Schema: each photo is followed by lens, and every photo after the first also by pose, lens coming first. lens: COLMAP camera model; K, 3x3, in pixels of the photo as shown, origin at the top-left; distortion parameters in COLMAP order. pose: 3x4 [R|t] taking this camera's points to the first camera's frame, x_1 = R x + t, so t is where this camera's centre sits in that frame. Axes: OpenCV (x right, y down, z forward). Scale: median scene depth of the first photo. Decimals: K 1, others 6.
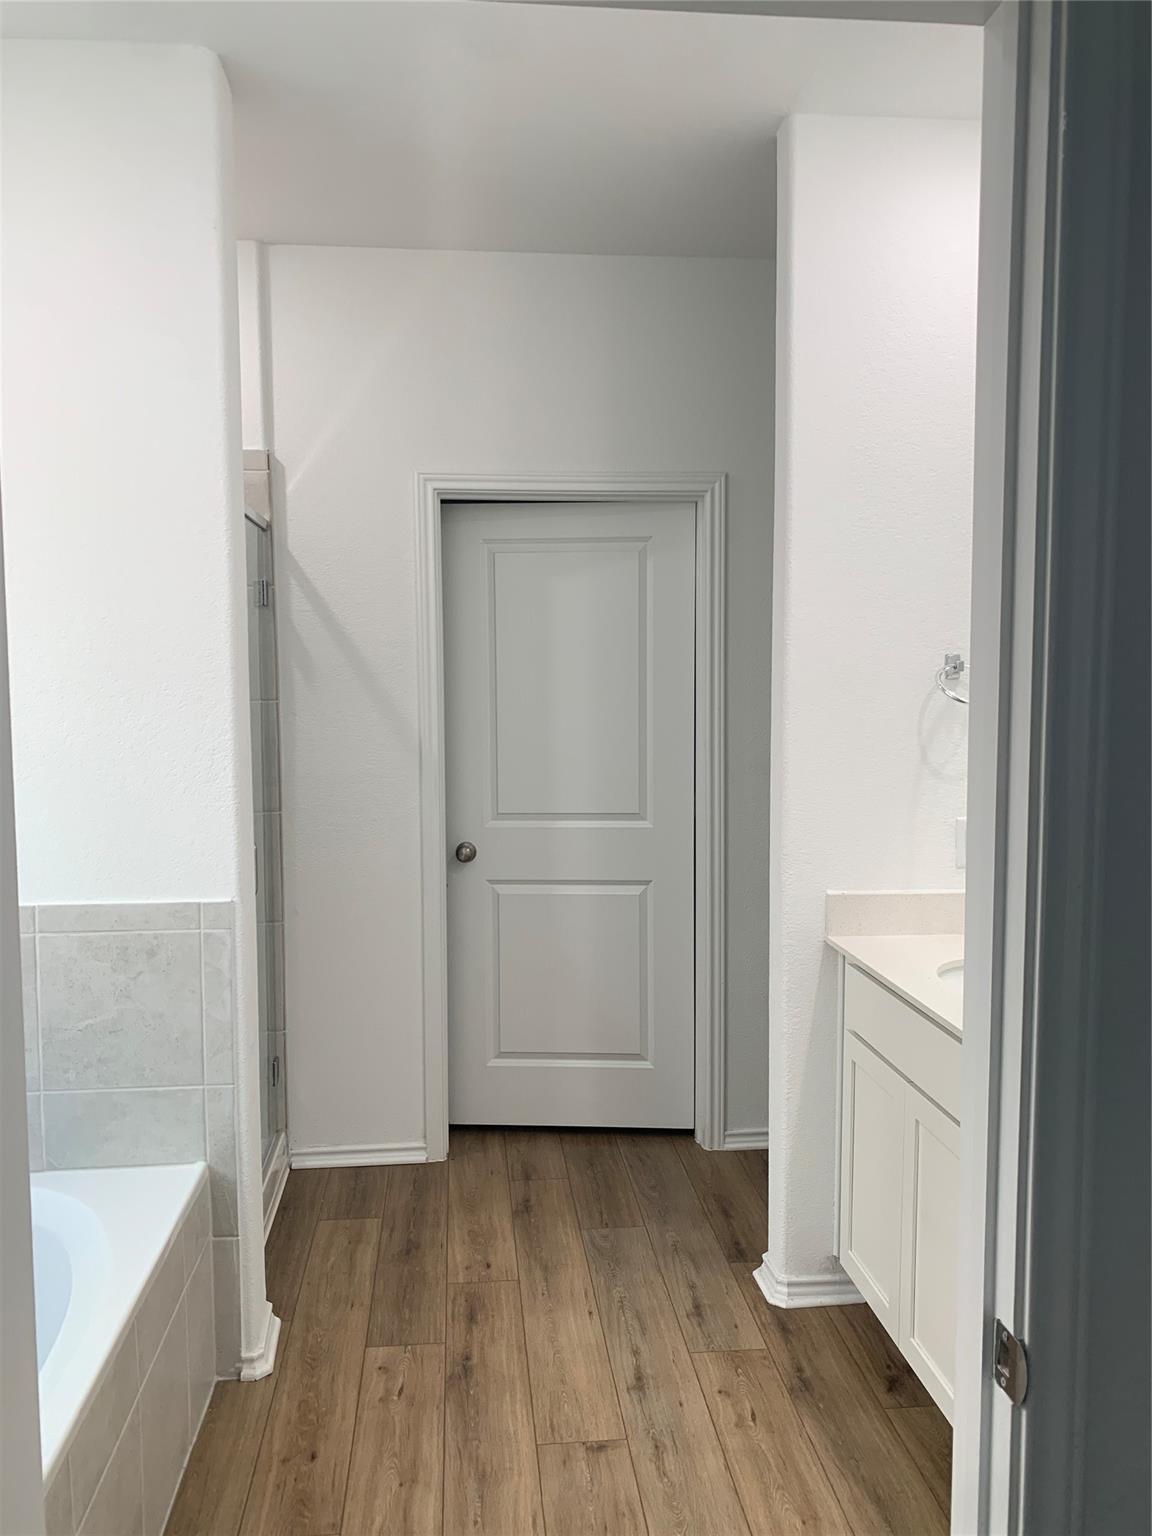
lens RADIAL K [[1181.6, 0, 571.9], [0, 1181.6, 796.6], [0, 0, 1]] dist [0.036340, -0.027178]
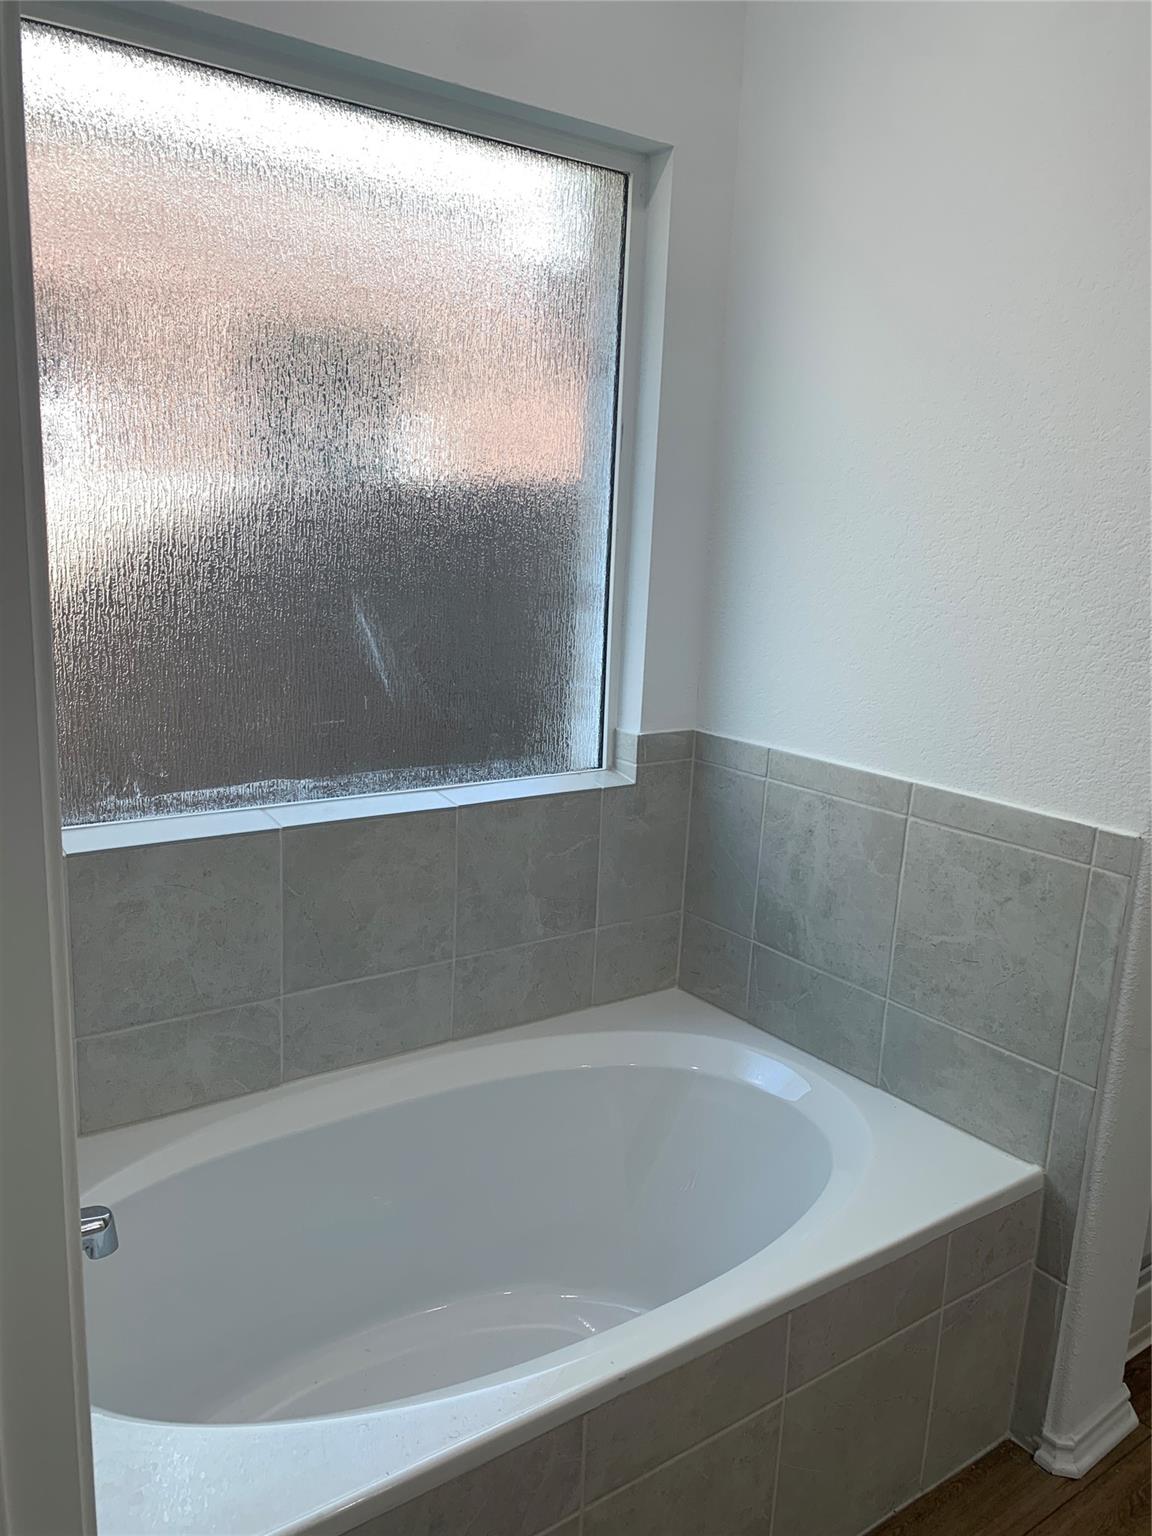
lens RADIAL K [[1181.6, 0, 571.9], [0, 1181.6, 796.6], [0, 0, 1]] dist [0.036340, -0.027178]
pose [[0.496306, 0.219430, -0.839959, 0.120611], [-0.119857, 0.975583, 0.184041, -0.021683], [0.859834, 0.009334, 0.510488, 0.368205]]
